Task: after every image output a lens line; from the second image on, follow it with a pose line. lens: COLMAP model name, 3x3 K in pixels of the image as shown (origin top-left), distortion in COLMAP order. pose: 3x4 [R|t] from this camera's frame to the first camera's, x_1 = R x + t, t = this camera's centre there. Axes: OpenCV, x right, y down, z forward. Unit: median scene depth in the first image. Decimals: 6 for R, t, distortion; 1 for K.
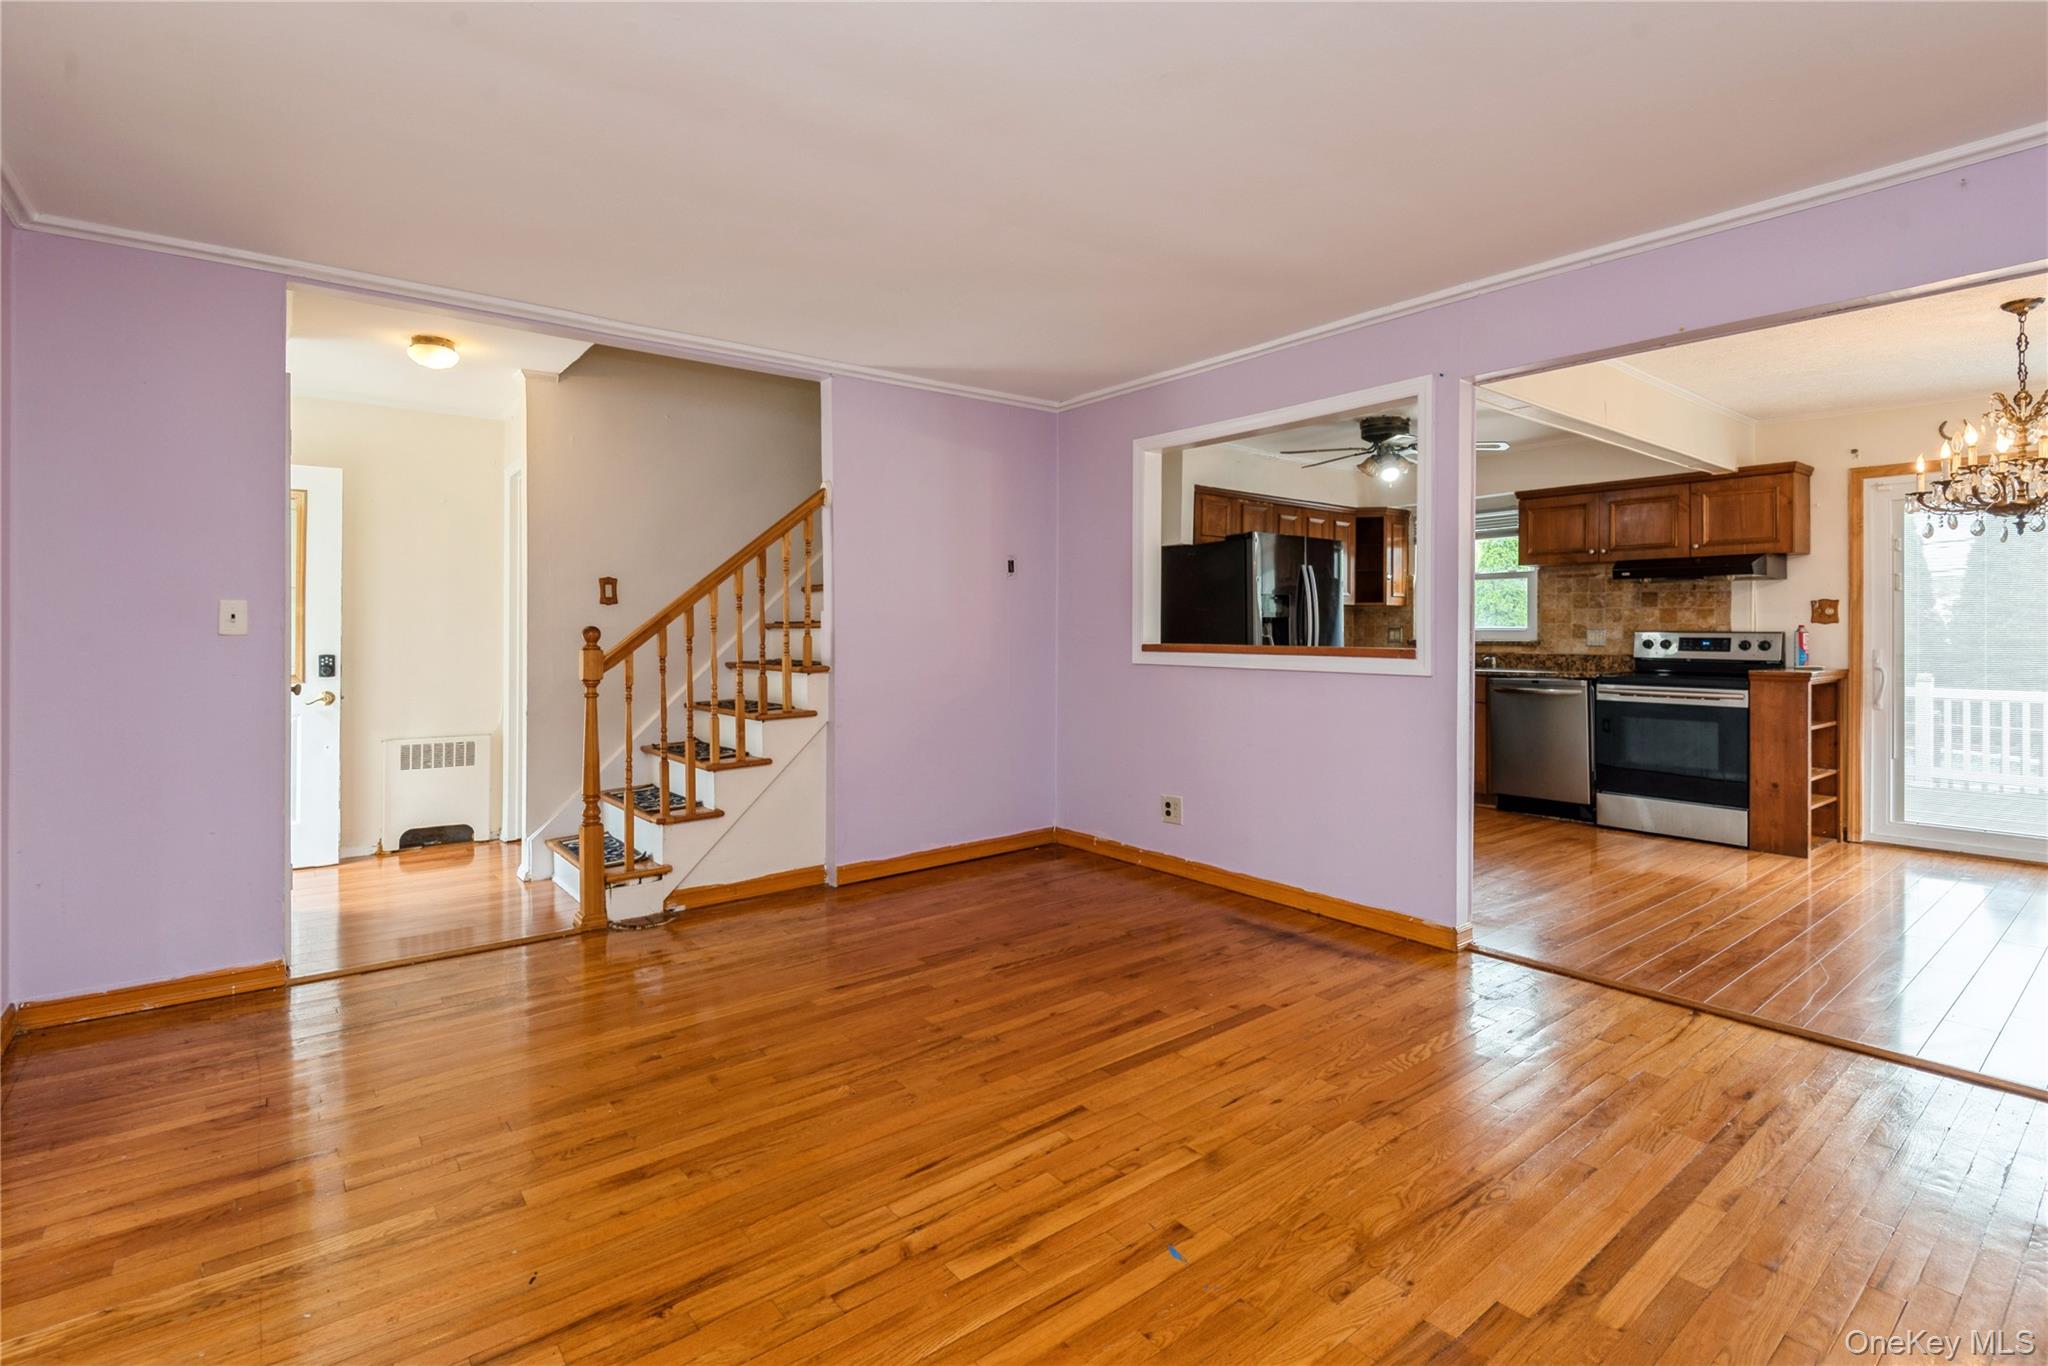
lens RADIAL K [[960.0, 0, 988.2], [0, 960.0, 631.4], [0, 0, 1]] dist [0.001029, -0.018299]
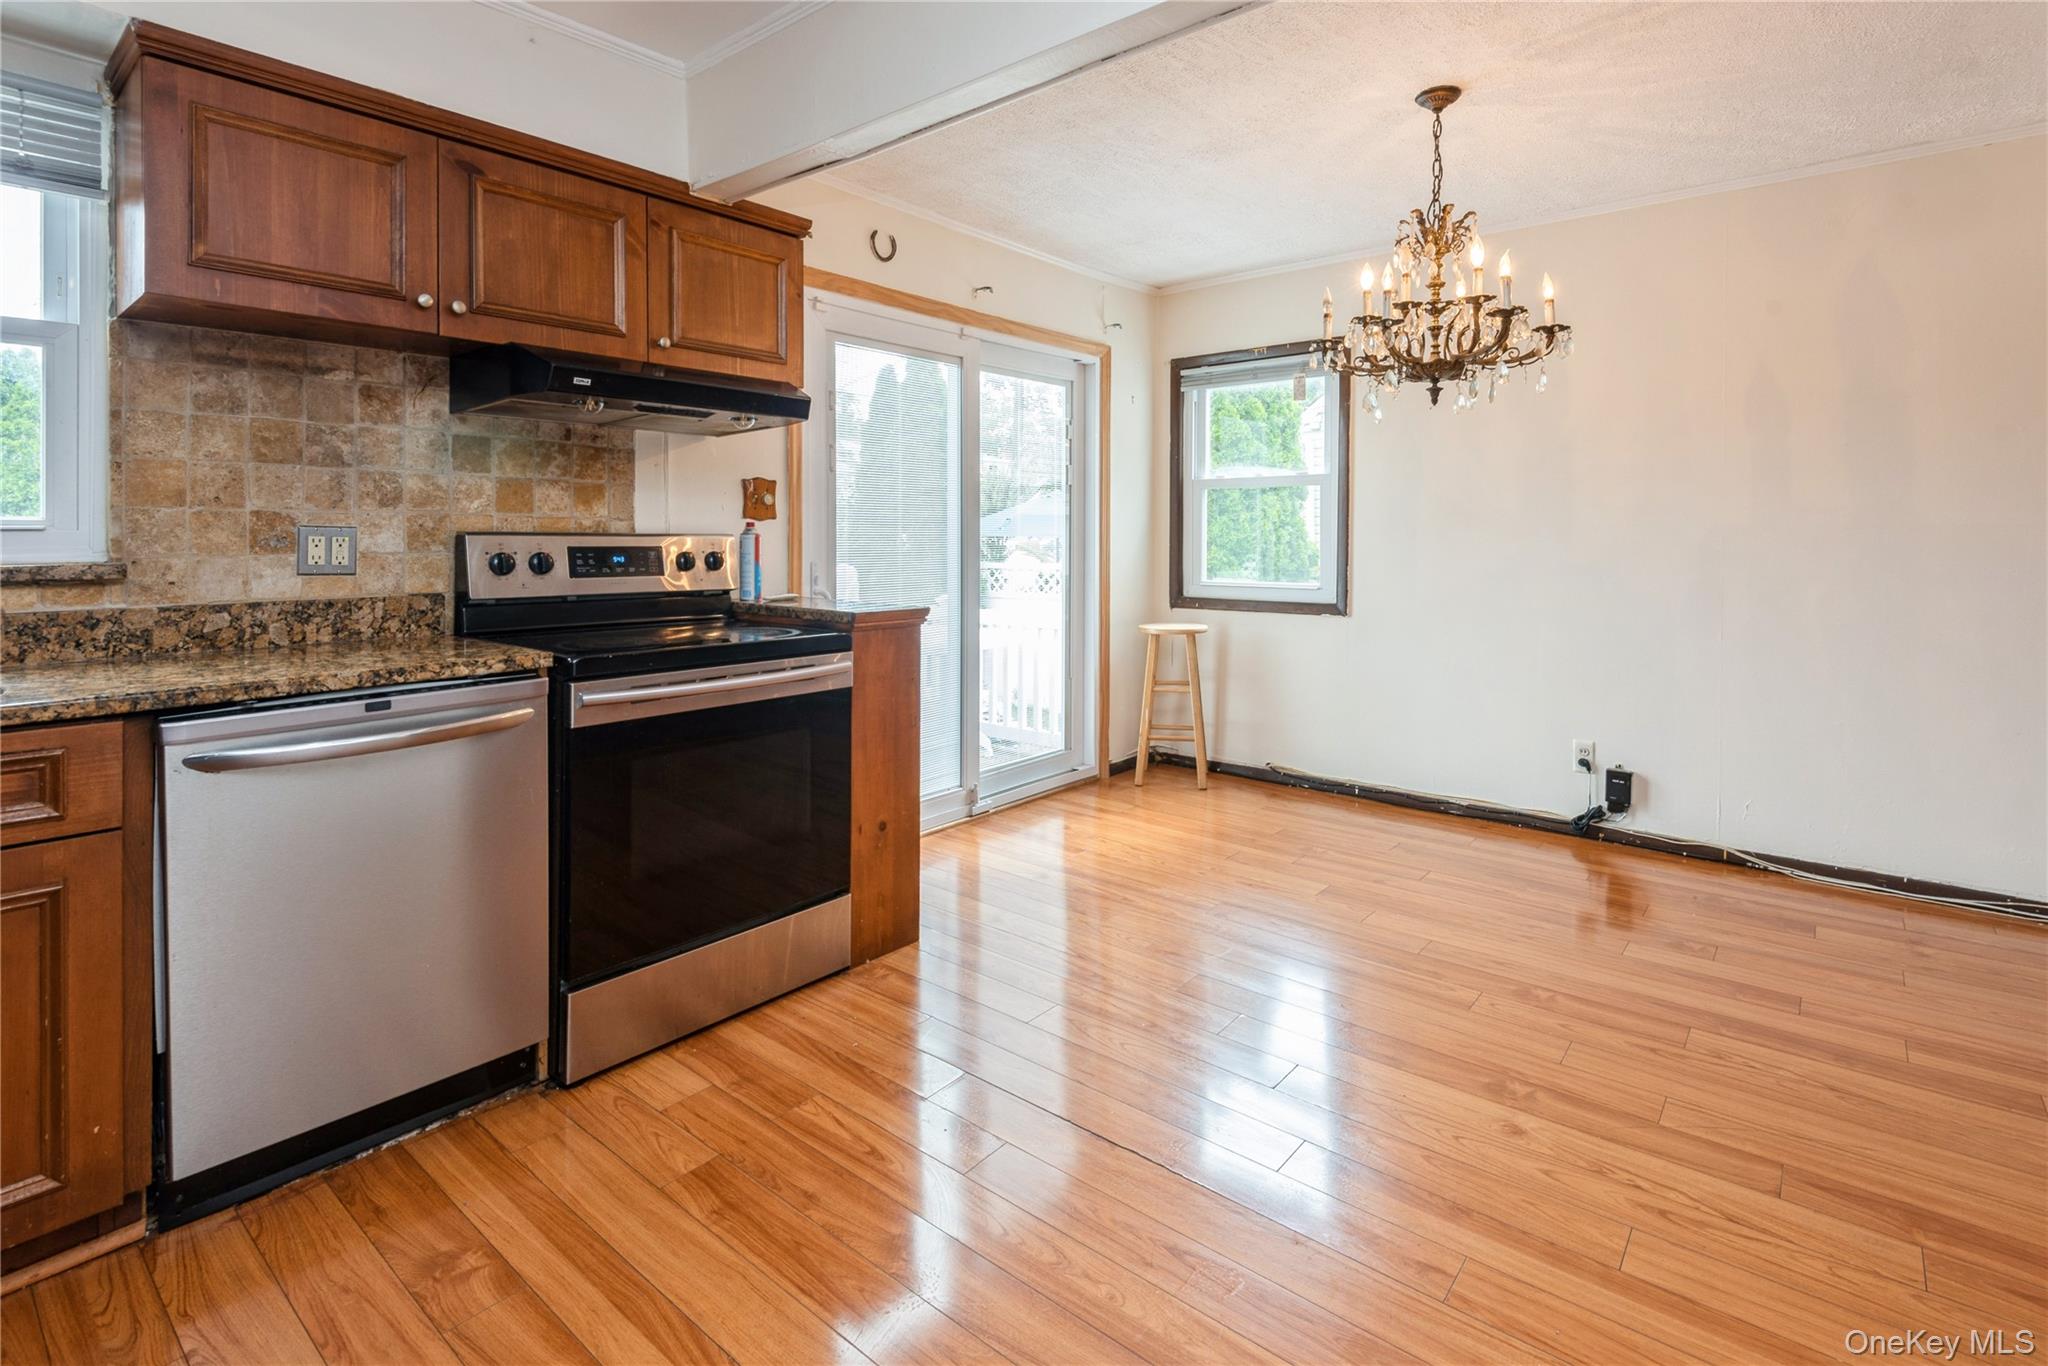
lens RADIAL K [[967.1, 0, 1020.3], [0, 967.1, 549.2], [0, 0, 1]] dist [0.000216, -0.000686]
pose [[-0.227012, -0.012769, 0.973808, 0.264966], [0.000700, 0.999912, 0.013275, 0.001711], [-0.973892, 0.003695, -0.226983, 0.950703]]
